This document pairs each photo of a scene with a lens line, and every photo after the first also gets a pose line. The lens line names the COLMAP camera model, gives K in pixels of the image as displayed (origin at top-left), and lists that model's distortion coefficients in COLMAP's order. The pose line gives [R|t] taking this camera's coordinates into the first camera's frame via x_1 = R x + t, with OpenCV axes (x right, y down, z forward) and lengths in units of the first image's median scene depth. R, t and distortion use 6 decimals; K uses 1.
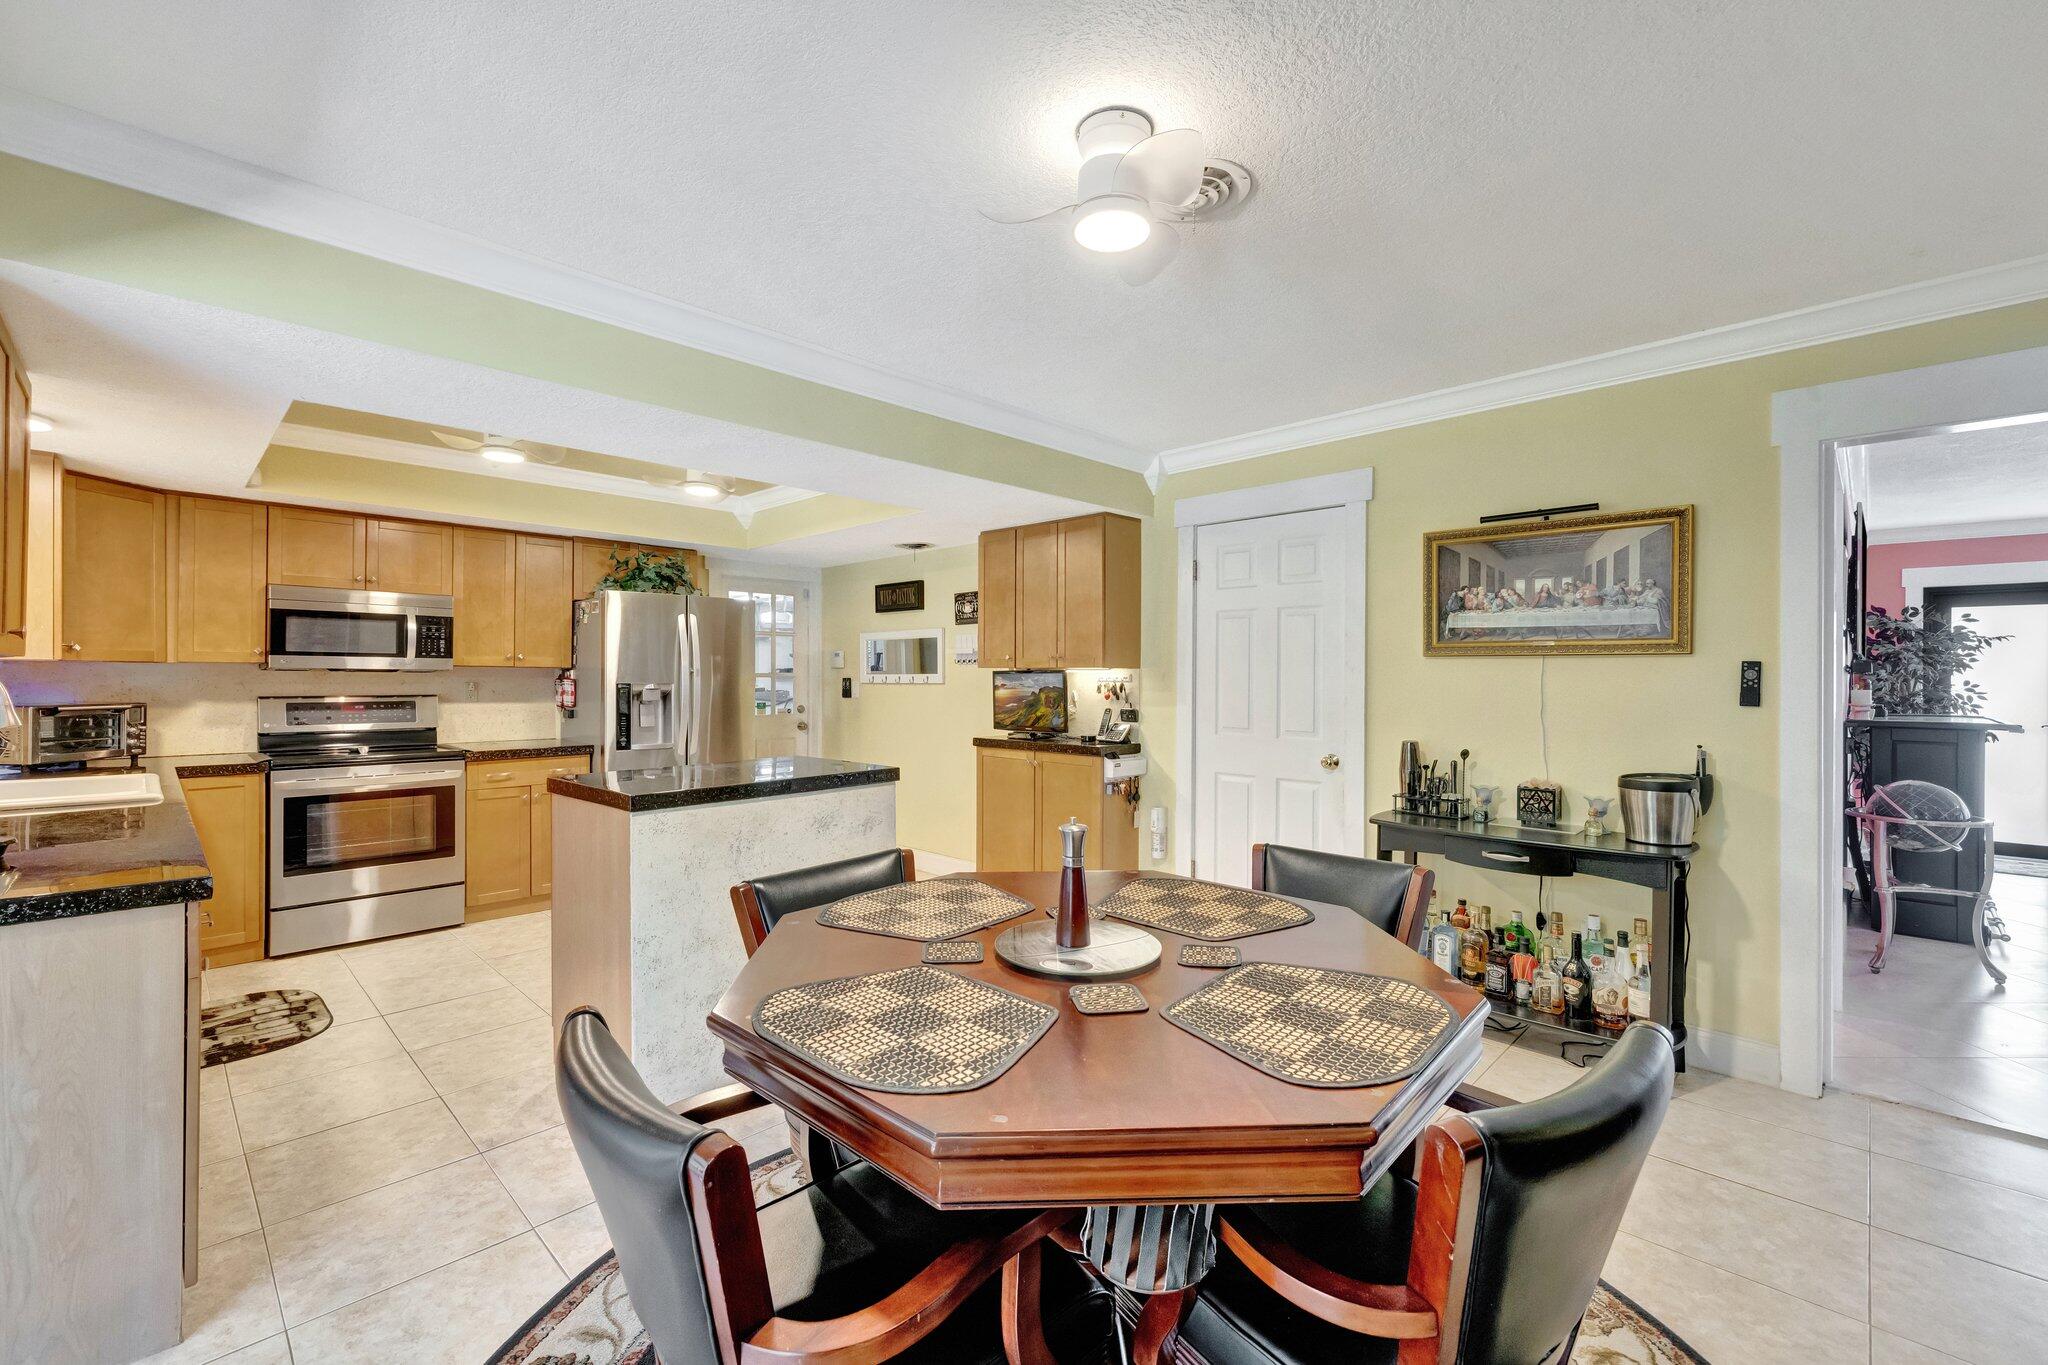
lens RADIAL K [[861.6, 0, 1018.6], [0, 861.6, 677.9], [0, 0, 1]] dist [0.001495, -0.001237]
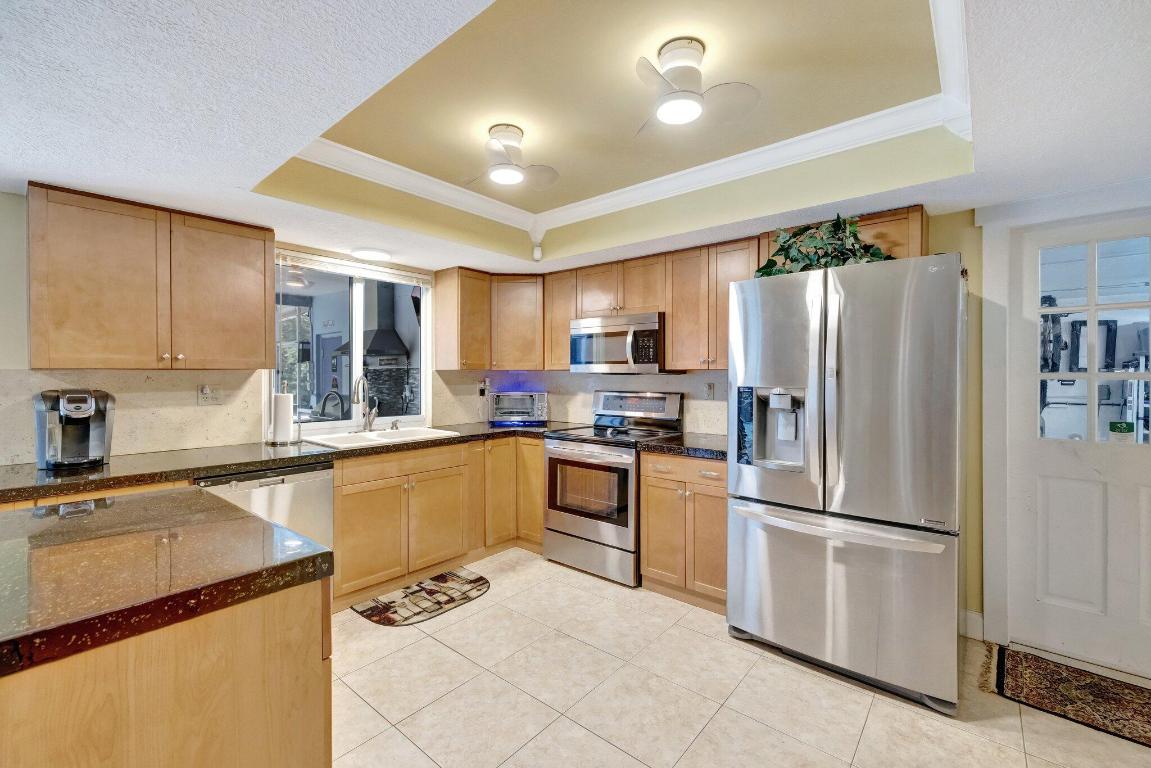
lens RADIAL K [[484.2, 0, 573.0], [0, 484.2, 376.4], [0, 0, 1]] dist [0.001495, -0.001237]
pose [[0.078145, -0.001479, -0.996941, 0.012994], [-0.001347, 0.999998, -0.001589, -0.002852], [0.996941, 0.001467, 0.078143, 0.807761]]
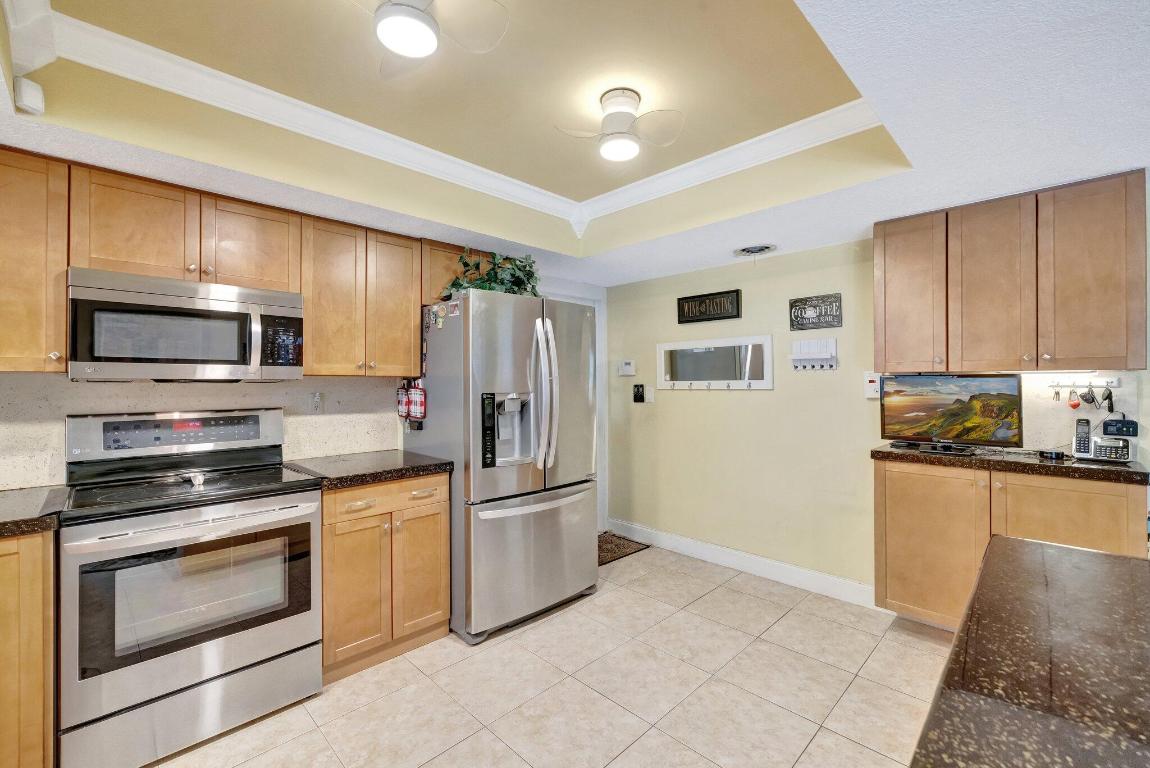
lens RADIAL K [[483.8, 0, 571.4], [0, 483.8, 381.0], [0, 0, 1]] dist [0.001495, -0.001237]
pose [[0.999869, -0.008462, -0.013830, -0.372407], [0.008400, 0.999954, -0.004531, -0.003431], [0.013868, 0.004414, 0.999894, 0.508279]]
